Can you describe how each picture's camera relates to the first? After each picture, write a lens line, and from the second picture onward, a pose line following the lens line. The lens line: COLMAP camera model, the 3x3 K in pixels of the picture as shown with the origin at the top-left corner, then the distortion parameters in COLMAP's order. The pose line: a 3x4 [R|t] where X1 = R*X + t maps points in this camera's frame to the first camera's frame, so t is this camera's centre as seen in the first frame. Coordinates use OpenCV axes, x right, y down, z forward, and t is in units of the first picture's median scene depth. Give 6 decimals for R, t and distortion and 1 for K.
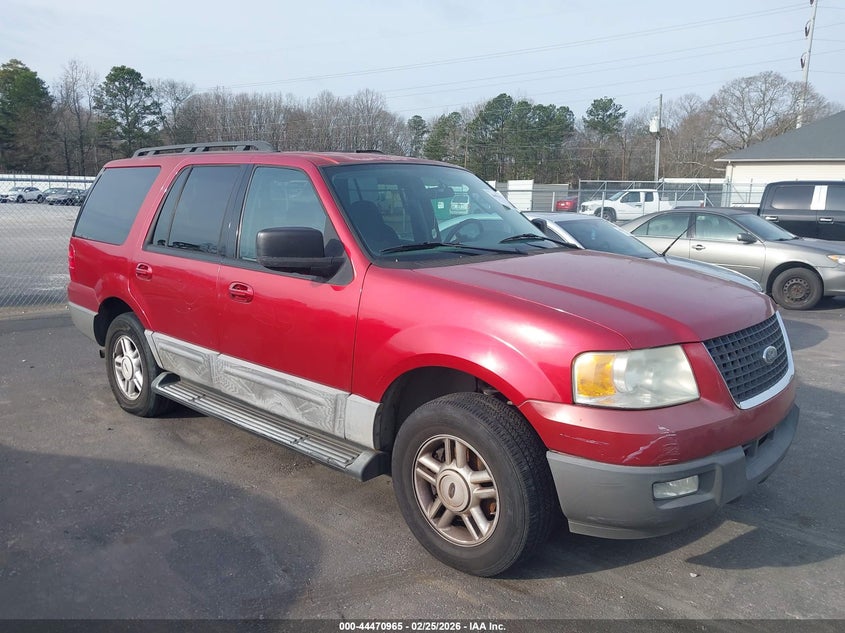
lens RADIAL K [[687.9, 0, 420.0], [0, 687.9, 315.9], [0, 0, 1]] dist [-0.002137, -0.008720]
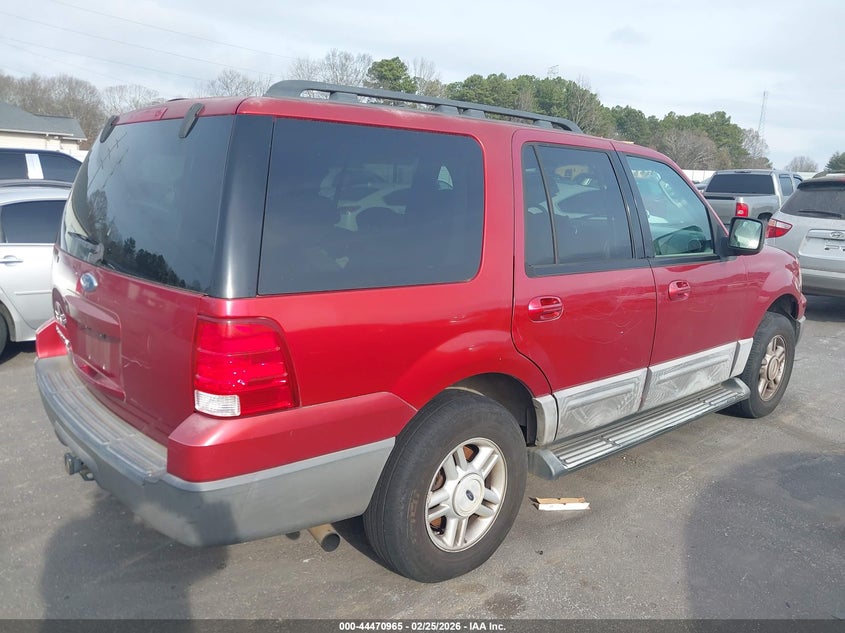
lens RADIAL K [[687.9, 0, 420.0], [0, 687.9, 315.9], [0, 0, 1]] dist [-0.002137, -0.008720]
pose [[0.092550, -0.206404, 0.974080, -1.237155], [0.149680, 0.970046, 0.191327, -0.237352], [-0.984393, 0.128093, 0.120672, 1.242392]]
